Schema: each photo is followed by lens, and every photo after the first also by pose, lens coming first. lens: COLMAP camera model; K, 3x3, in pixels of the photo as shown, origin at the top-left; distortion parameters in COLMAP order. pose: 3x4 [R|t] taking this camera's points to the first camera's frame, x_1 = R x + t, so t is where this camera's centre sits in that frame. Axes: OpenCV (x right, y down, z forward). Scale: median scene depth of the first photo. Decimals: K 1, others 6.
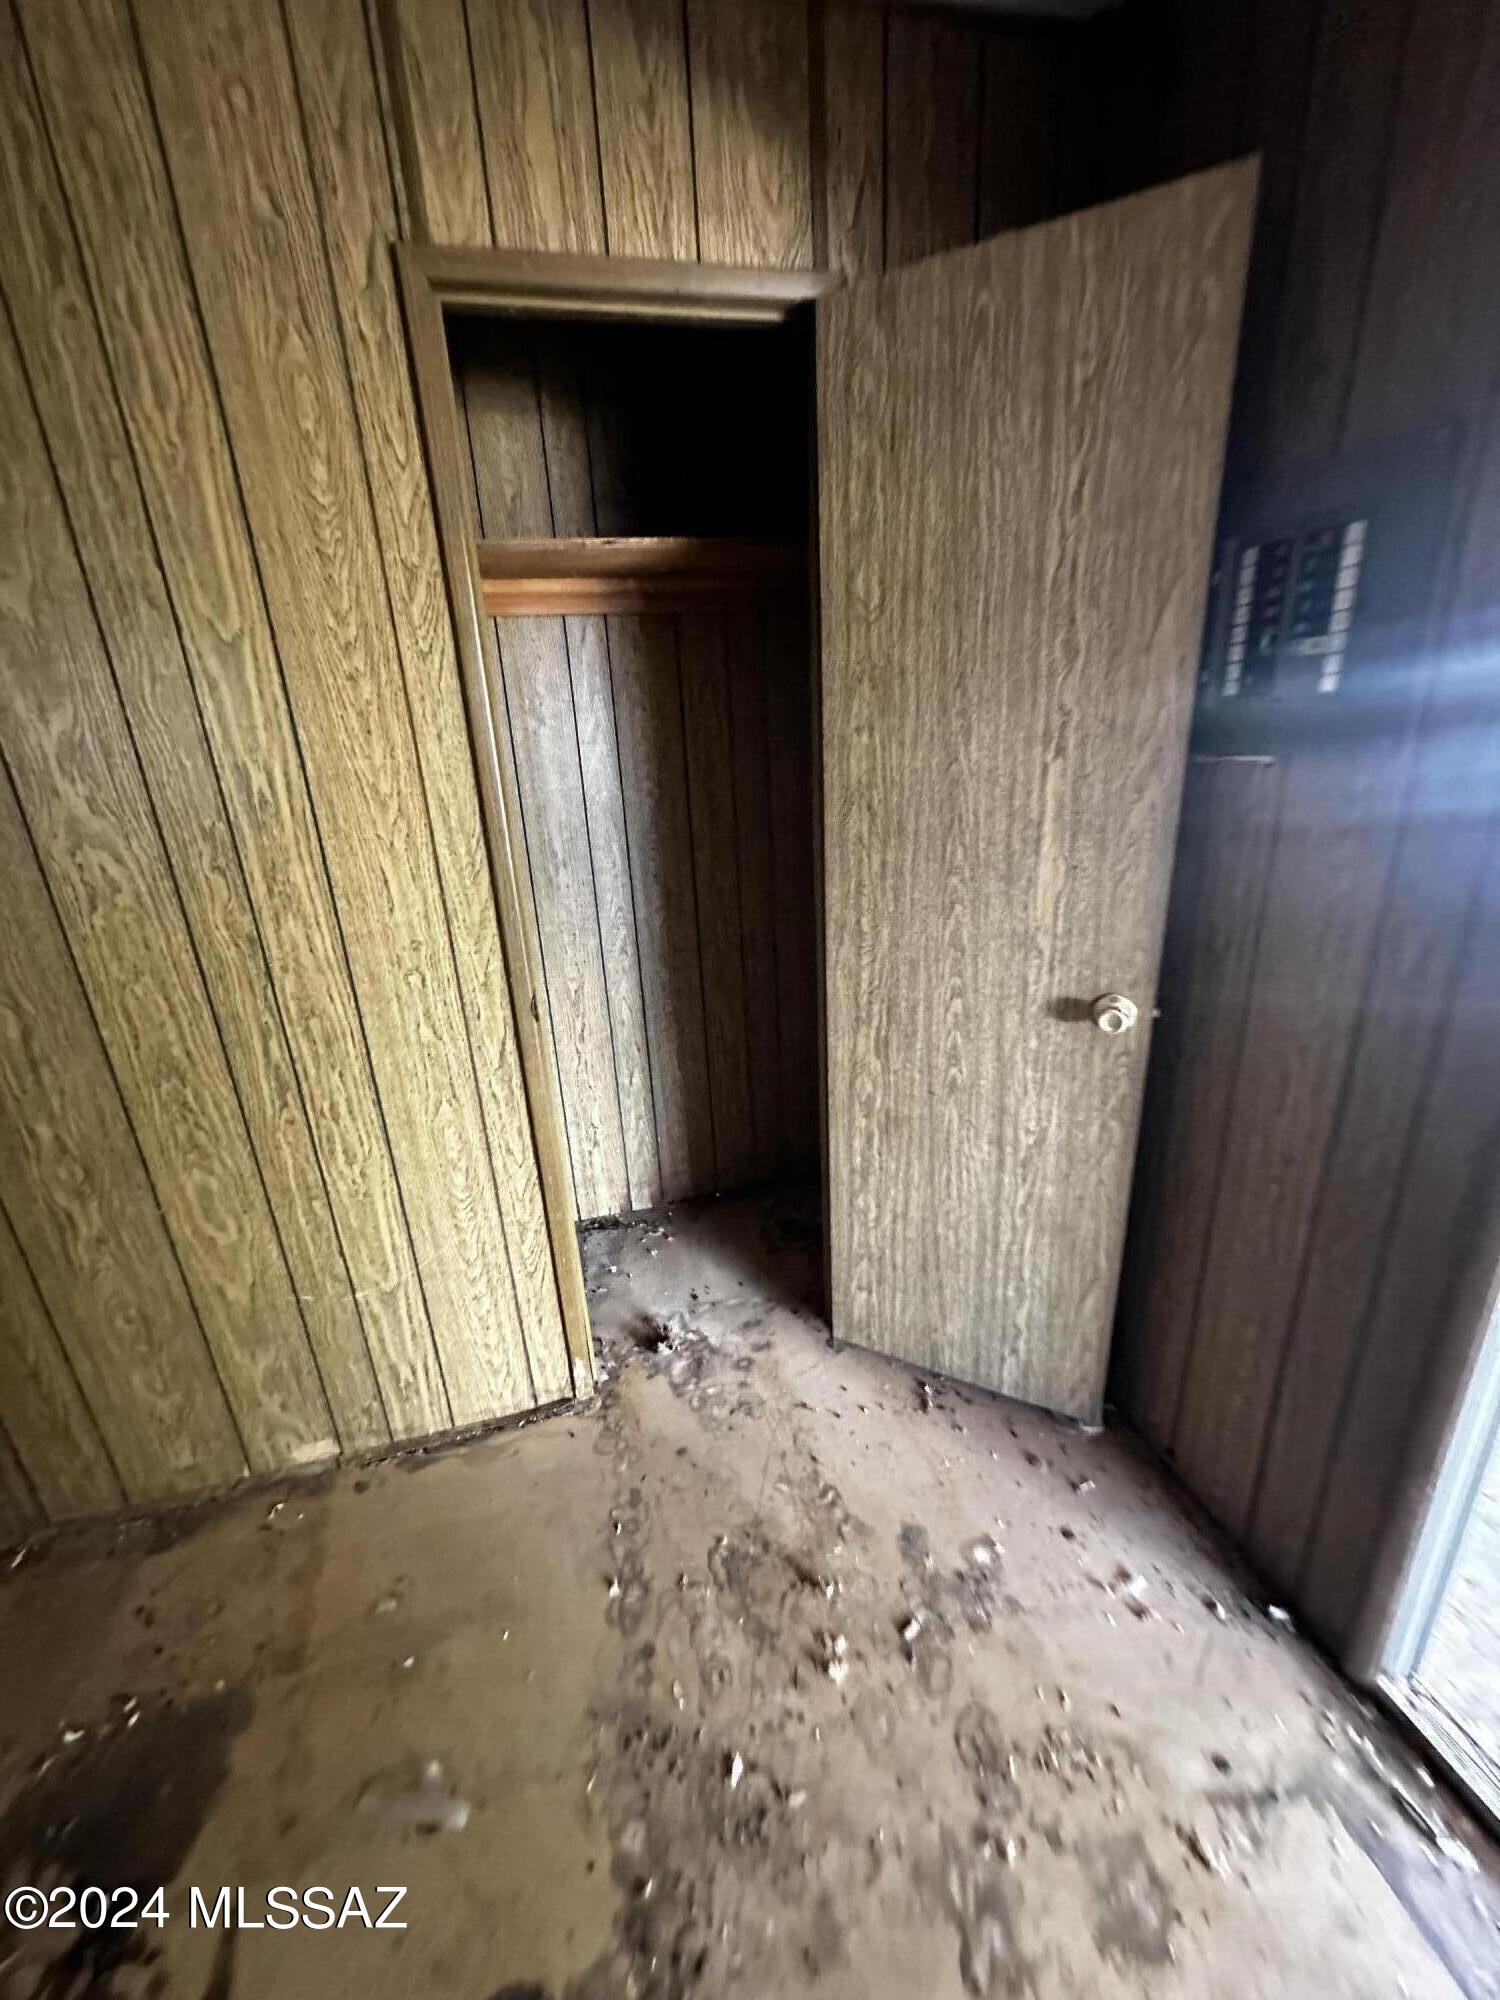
lens RADIAL K [[799.5, 0, 750.0], [0, 799.5, 1000.0], [0, 0, 1]] dist [-0.003176, 0.001159]
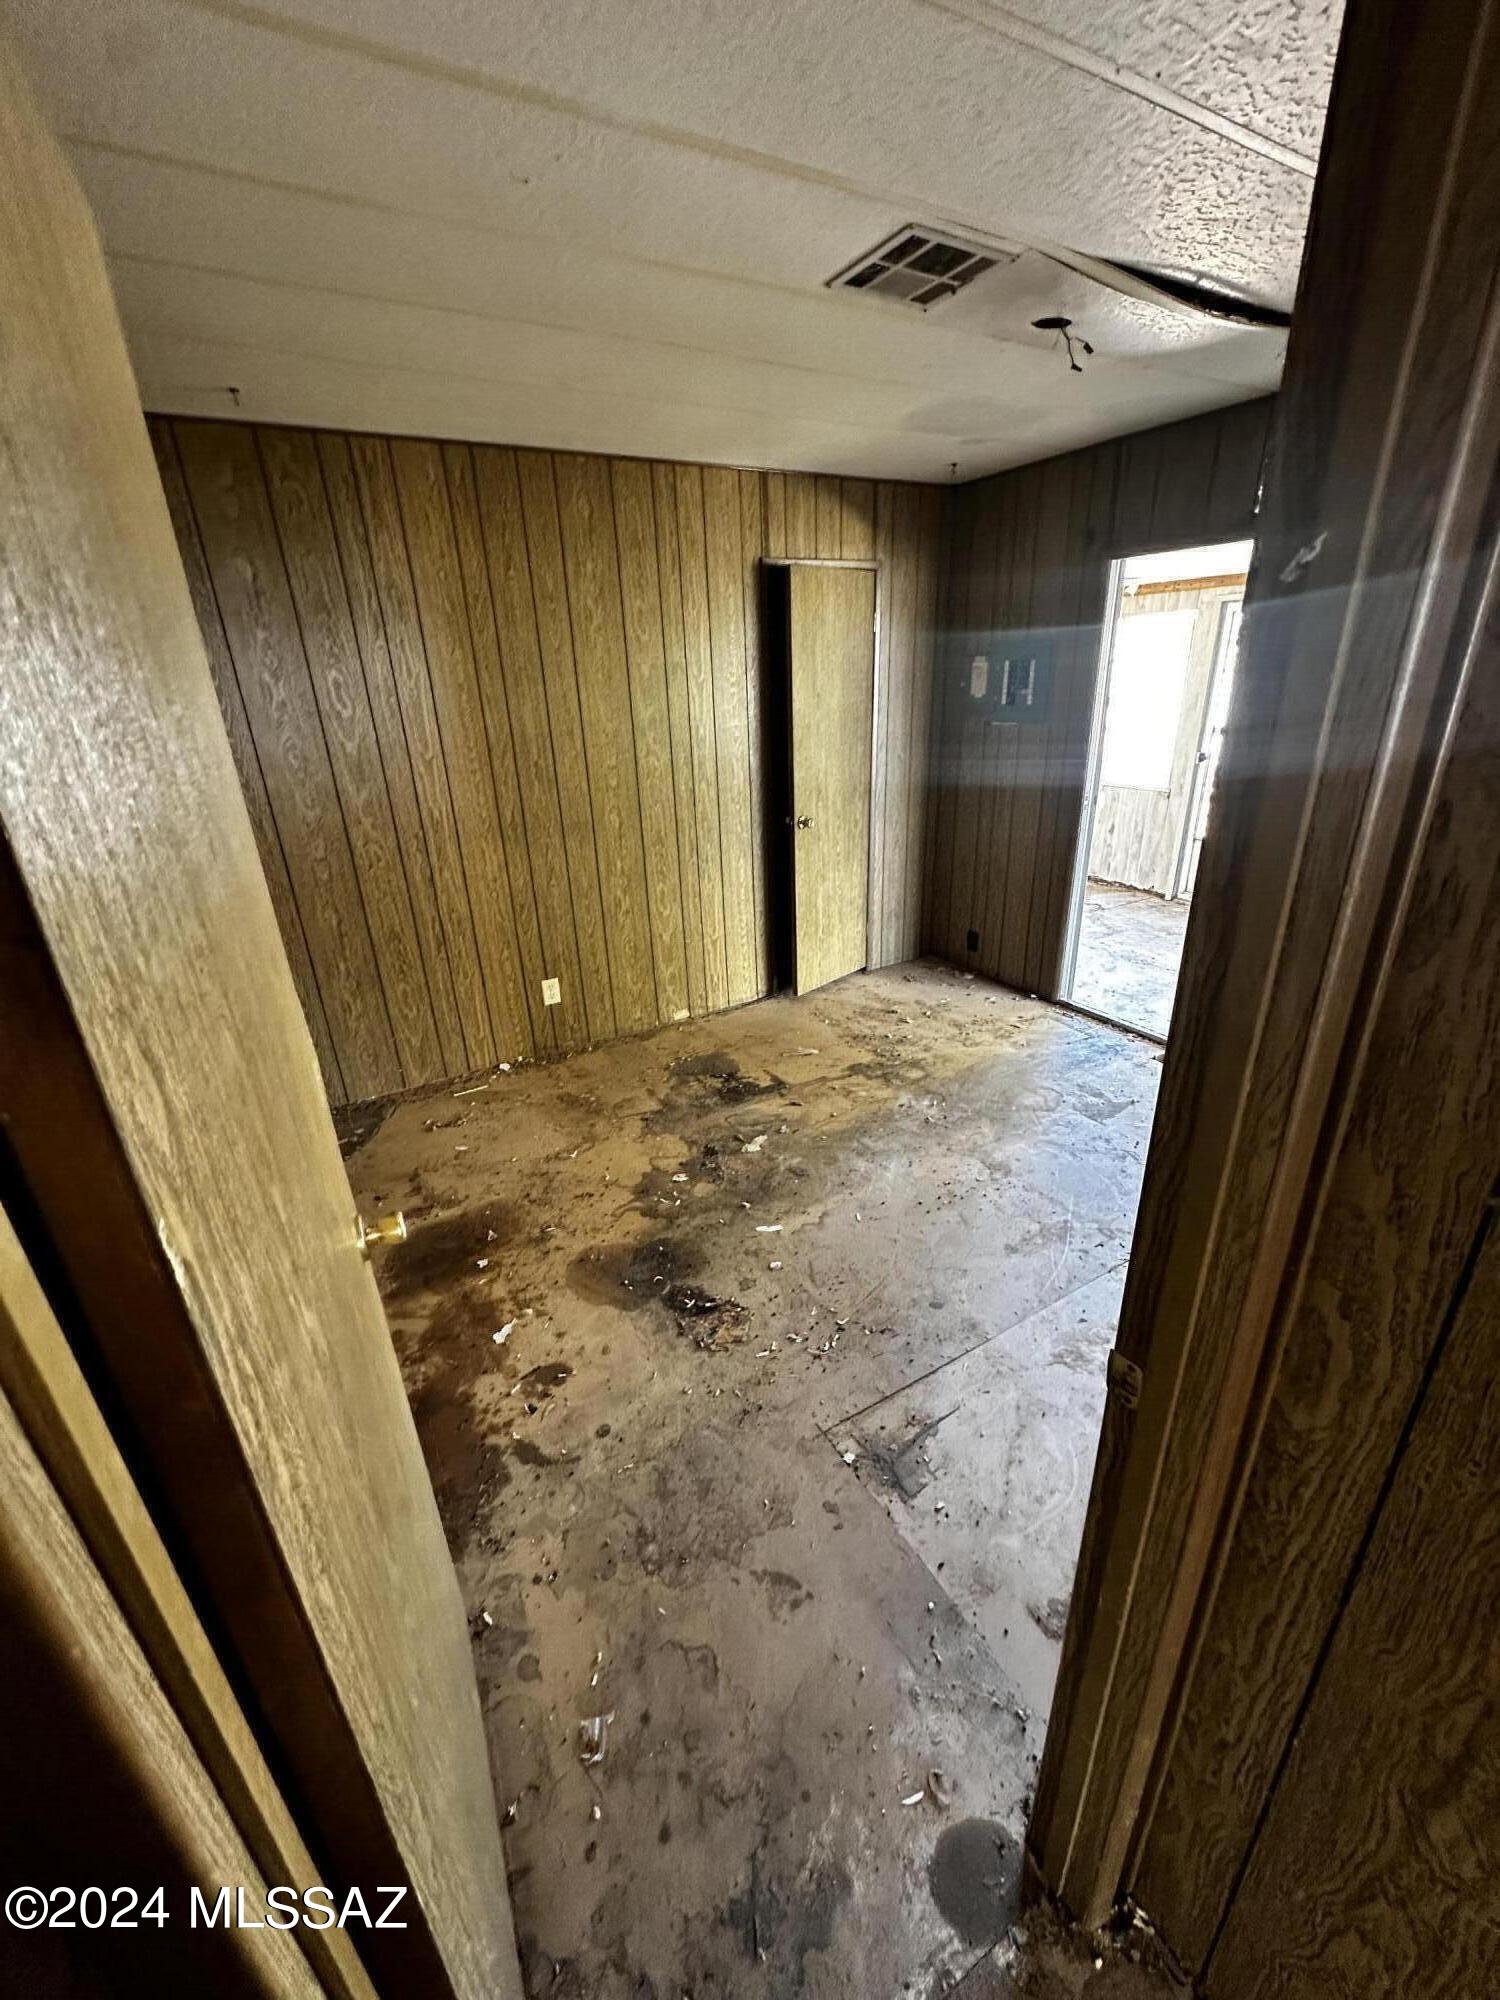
lens RADIAL K [[792.6, 0, 746.5], [0, 792.6, 1001.6], [0, 0, 1]] dist [0.000027, 0.000072]
pose [[0.964695, -0.083673, 0.249723, -1.273575], [0.074785, 0.996189, 0.044887, 0.582698], [-0.252527, -0.024626, 0.967276, -1.829080]]
